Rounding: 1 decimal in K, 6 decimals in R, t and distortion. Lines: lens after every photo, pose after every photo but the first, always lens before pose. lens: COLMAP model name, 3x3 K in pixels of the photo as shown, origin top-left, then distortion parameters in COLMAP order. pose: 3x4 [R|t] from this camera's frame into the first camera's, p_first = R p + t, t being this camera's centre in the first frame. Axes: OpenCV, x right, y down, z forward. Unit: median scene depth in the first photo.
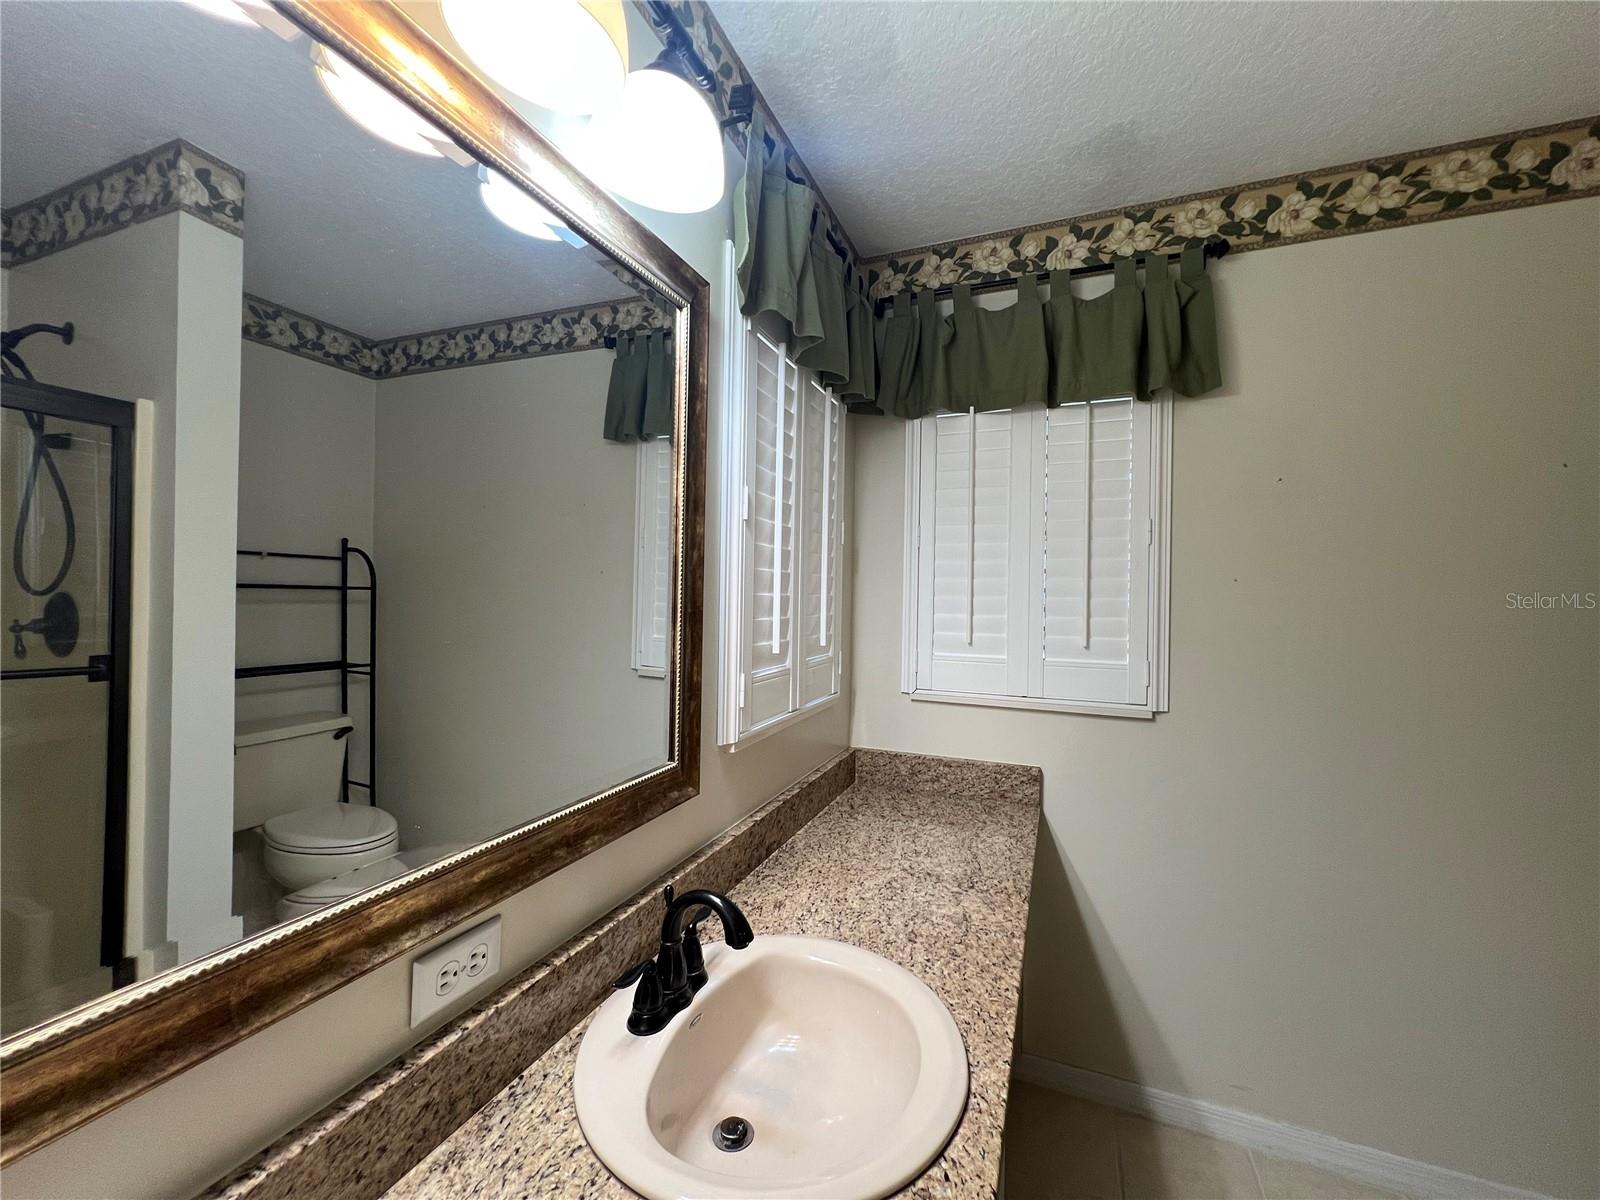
lens RADIAL K [[639.2, 0, 800.2], [0, 639.2, 597.8], [0, 0, 1]] dist [-0.001009, 0.000179]
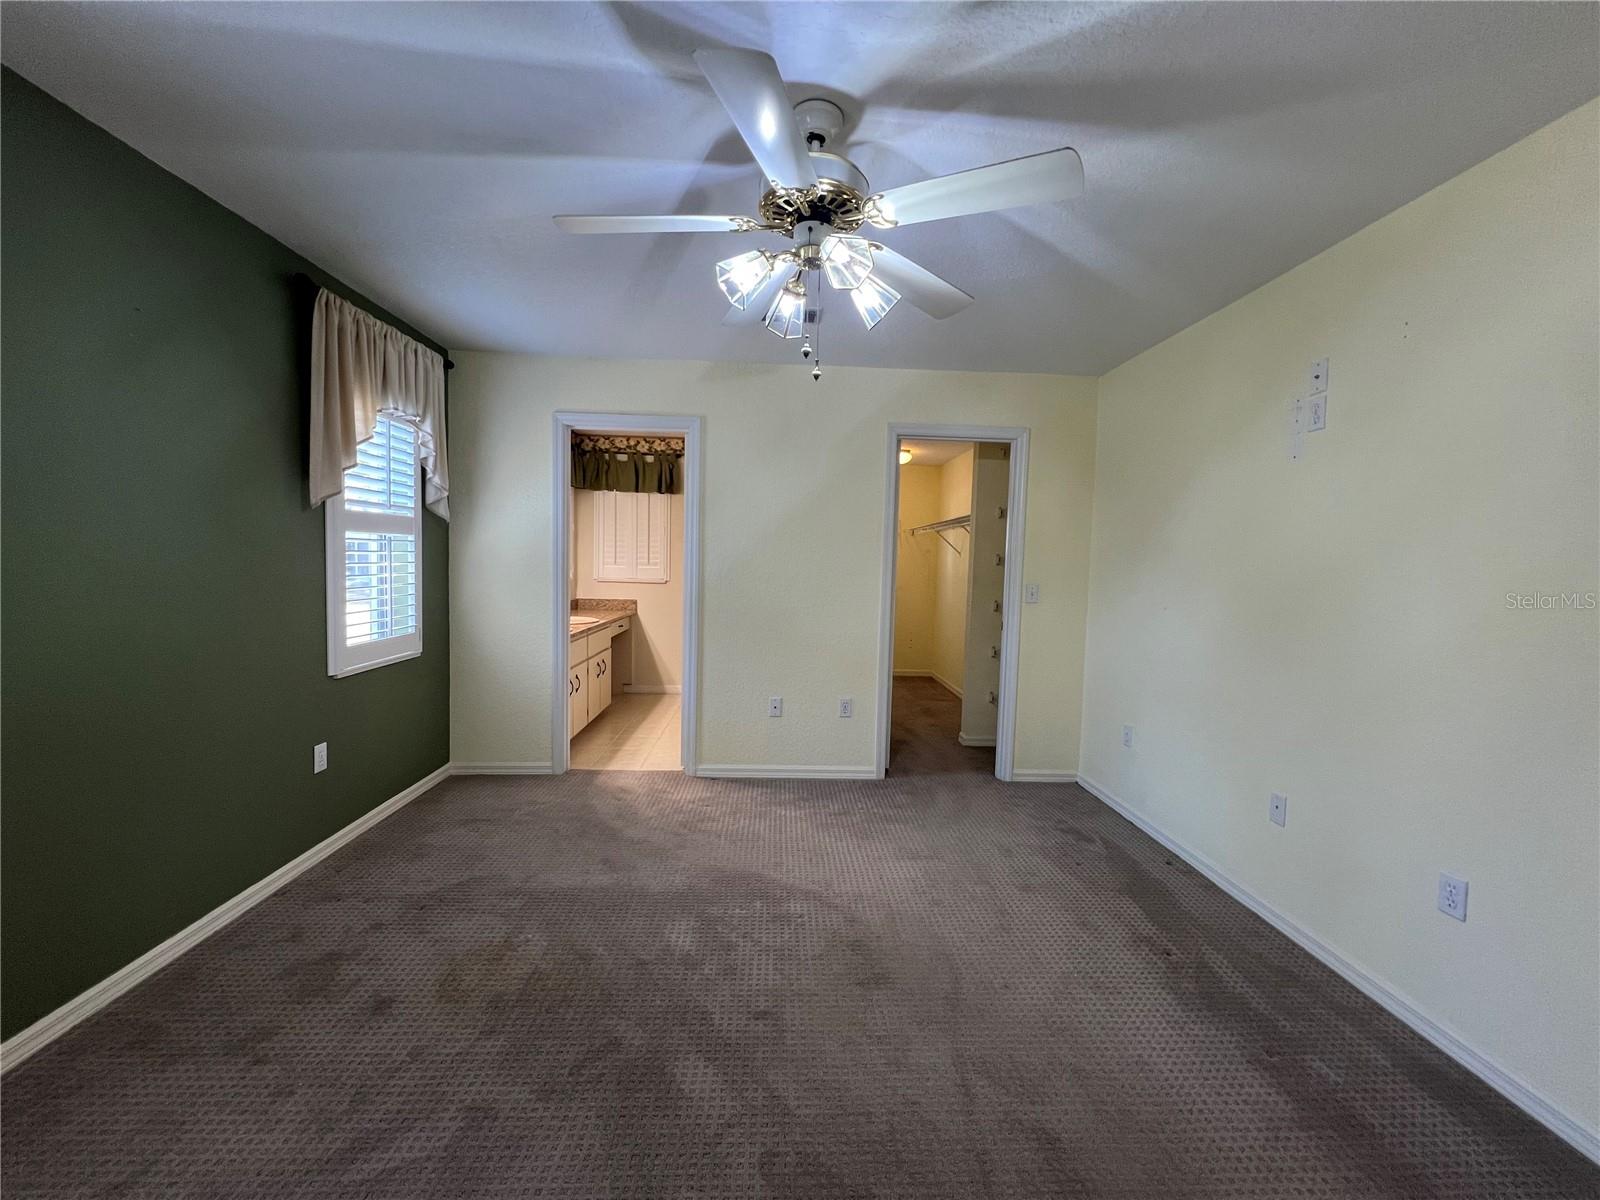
lens RADIAL K [[639.2, 0, 800.2], [0, 639.2, 597.8], [0, 0, 1]] dist [-0.001009, 0.000179]
pose [[0.907999, -0.016997, 0.418627, -0.263814], [-0.009666, 0.998061, 0.061489, 0.044249], [-0.418860, -0.059879, 0.906074, -2.564687]]
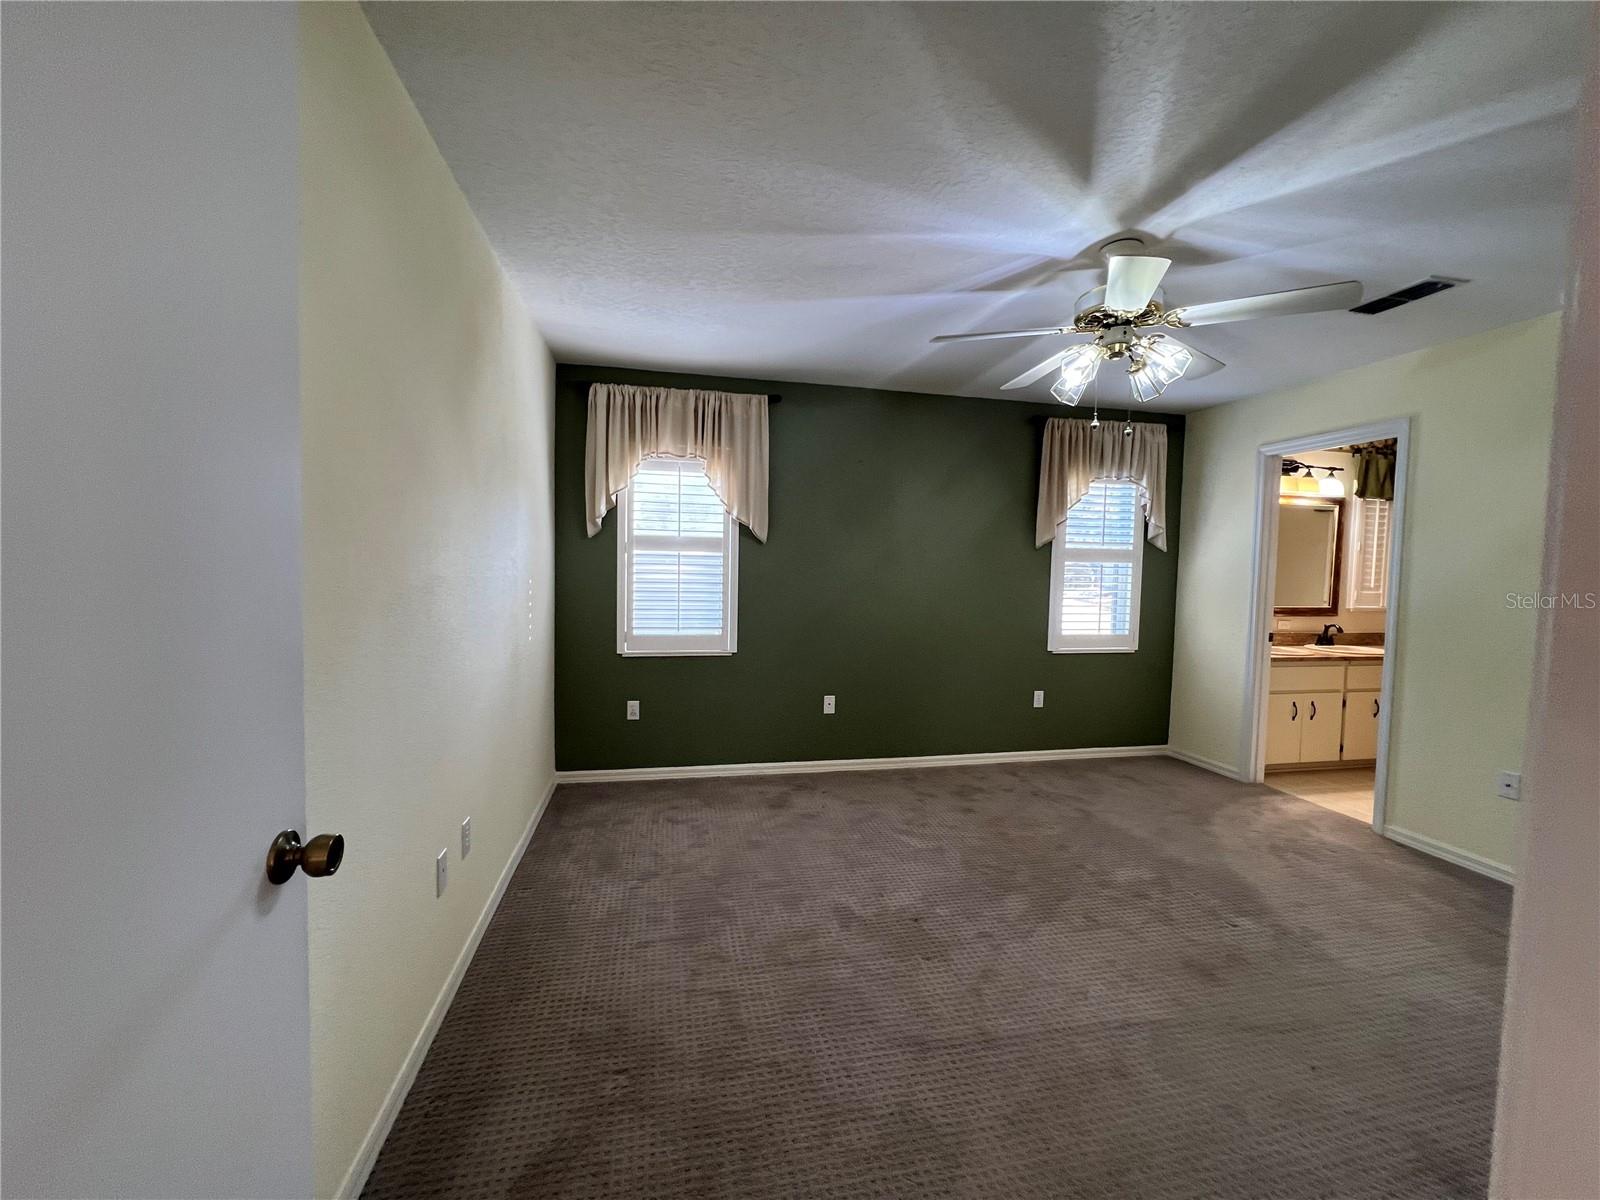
lens RADIAL K [[639.2, 0, 800.2], [0, 639.2, 597.8], [0, 0, 1]] dist [-0.001009, 0.000179]
pose [[0.567186, 0.037416, -0.822739, 0.878309], [-0.014661, 0.999268, 0.035337, 0.055923], [0.823459, -0.007980, 0.567319, -2.934688]]
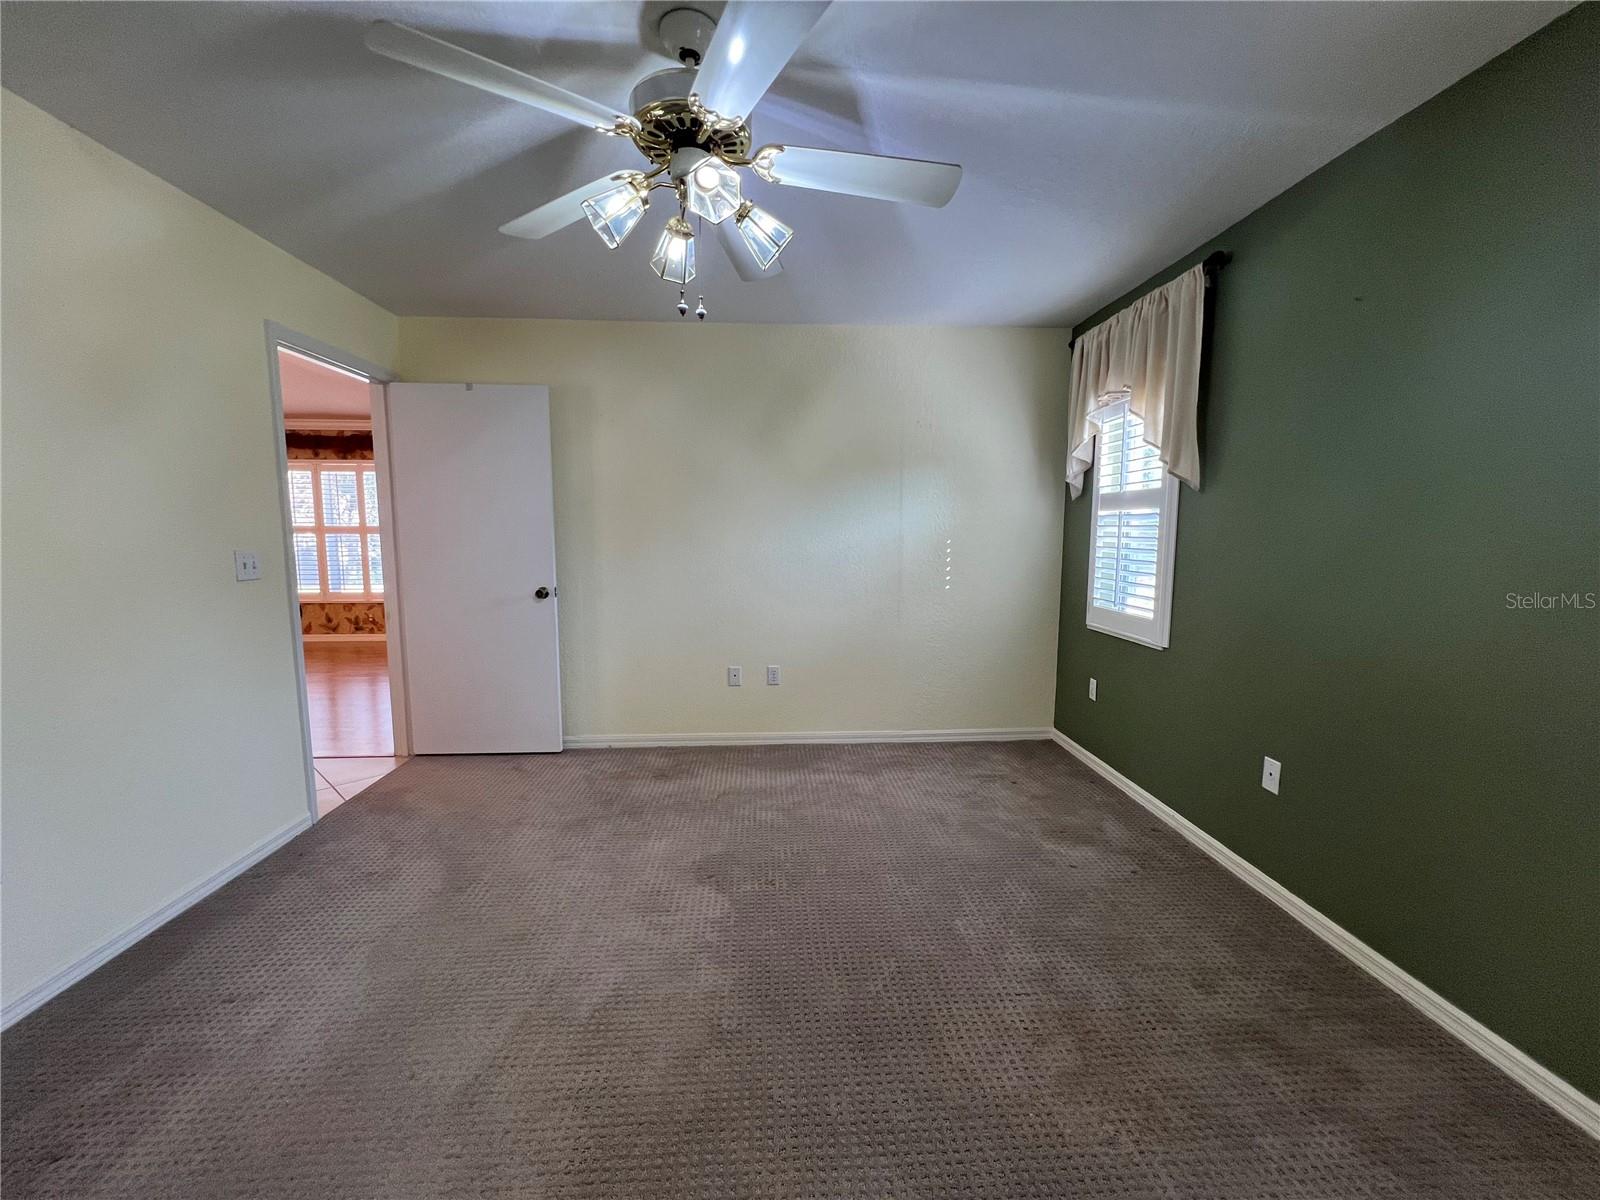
lens RADIAL K [[642.6, 0, 796.9], [0, 642.6, 596.4], [0, 0, 1]] dist [0.000839, 0.000132]
pose [[-0.903629, 0.026431, -0.427500, 0.430331], [-0.018874, 0.994667, 0.101393, 0.055562], [0.427901, 0.099690, -0.898311, -0.766363]]
